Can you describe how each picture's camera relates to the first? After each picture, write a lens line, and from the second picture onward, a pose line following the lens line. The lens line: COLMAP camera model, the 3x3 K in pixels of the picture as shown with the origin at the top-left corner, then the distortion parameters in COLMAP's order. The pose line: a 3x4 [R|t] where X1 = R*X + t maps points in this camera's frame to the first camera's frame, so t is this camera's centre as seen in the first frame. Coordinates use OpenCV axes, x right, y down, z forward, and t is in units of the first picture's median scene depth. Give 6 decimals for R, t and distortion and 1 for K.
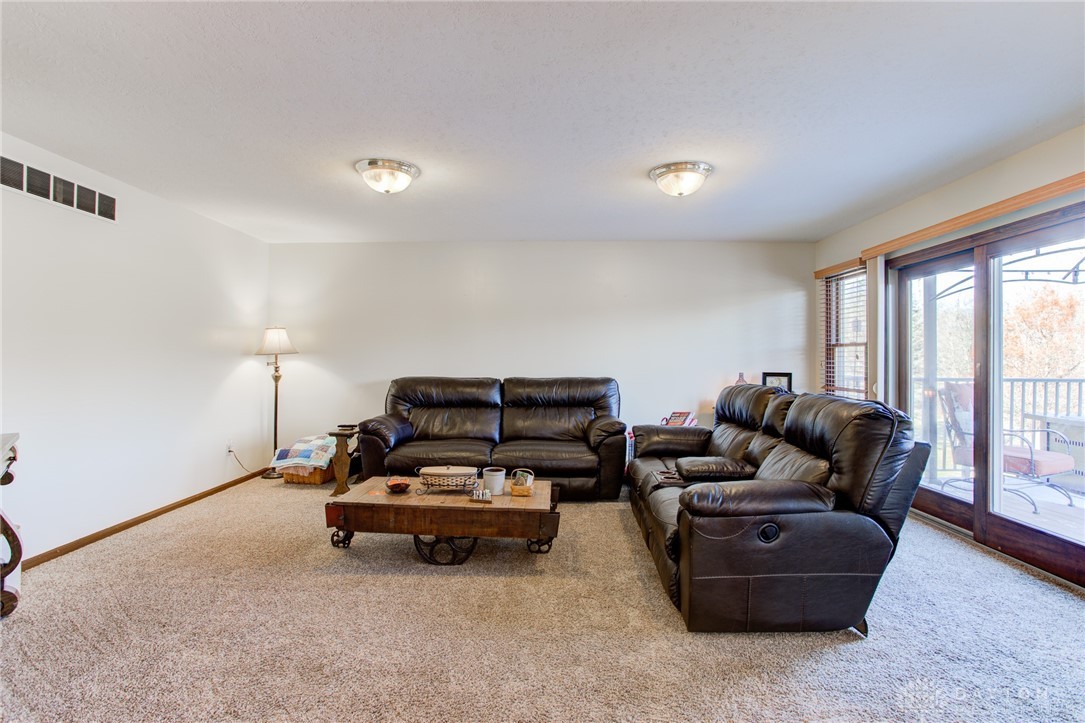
lens RADIAL K [[520.0, 0, 544.0], [0, 520.0, 356.6], [0, 0, 1]] dist [-0.066190, 0.039221]
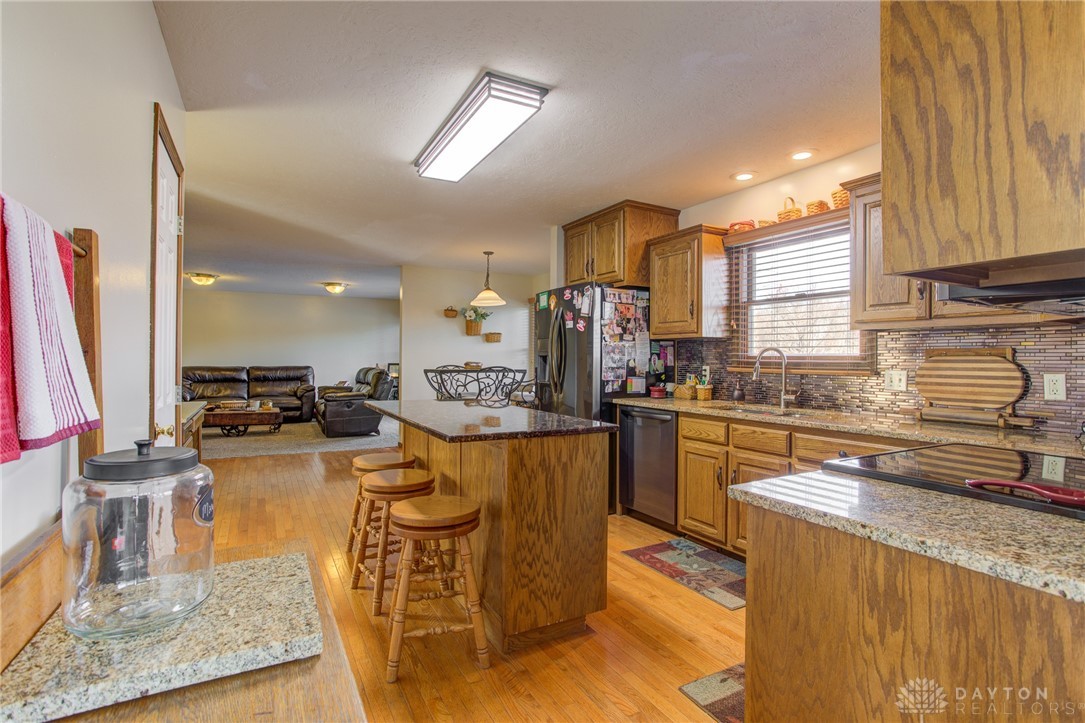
lens RADIAL K [[520.0, 0, 544.0], [0, 520.0, 356.6], [0, 0, 1]] dist [-0.066190, 0.039221]
pose [[0.870595, 0.003684, 0.491986, -0.059983], [-0.005169, 0.999985, 0.001658, -0.003240], [-0.491973, -0.003987, 0.870601, -1.190702]]
